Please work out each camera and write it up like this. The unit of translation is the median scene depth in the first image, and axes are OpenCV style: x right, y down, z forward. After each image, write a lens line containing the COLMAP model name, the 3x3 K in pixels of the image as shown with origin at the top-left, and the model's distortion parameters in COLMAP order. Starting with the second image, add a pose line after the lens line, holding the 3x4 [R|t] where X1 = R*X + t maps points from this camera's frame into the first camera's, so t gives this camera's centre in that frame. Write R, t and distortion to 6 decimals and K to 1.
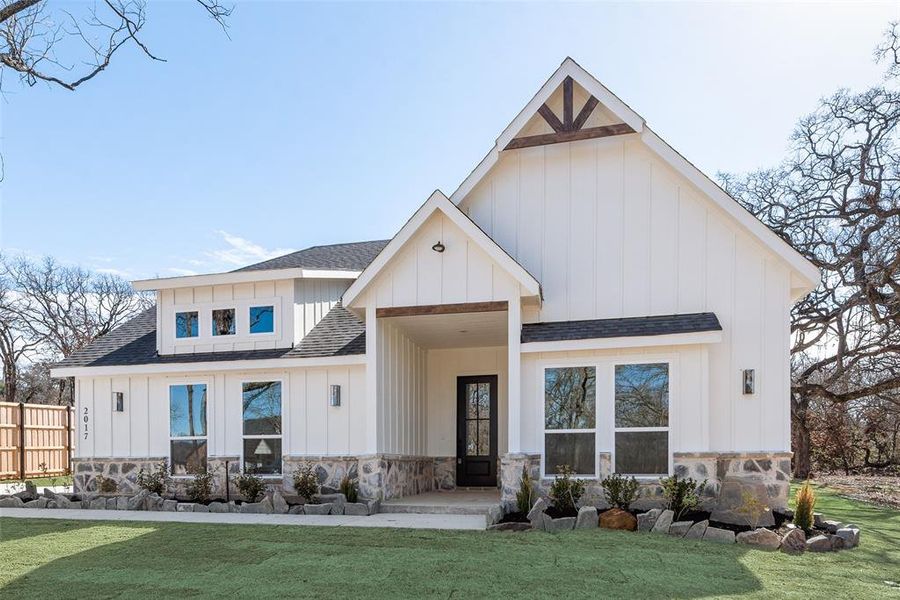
lens RADIAL K [[613.1, 0, 432.0], [0, 613.1, 463.2], [0, 0, 1]] dist [0.002077, -0.000397]
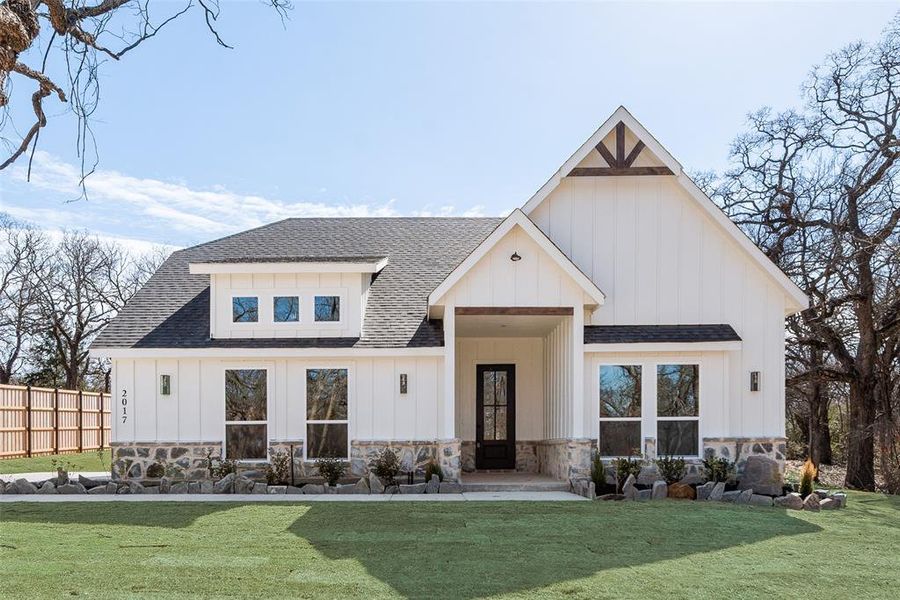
lens RADIAL K [[732.5, 0, 445.2], [0, 732.5, 447.0], [0, 0, 1]] dist [0.001196, 0.005155]
pose [[0.969927, -0.002366, 0.243383, -0.395816], [0.002861, 0.999994, -0.001682, 0.002118], [-0.243378, 0.002328, 0.969929, -0.255388]]
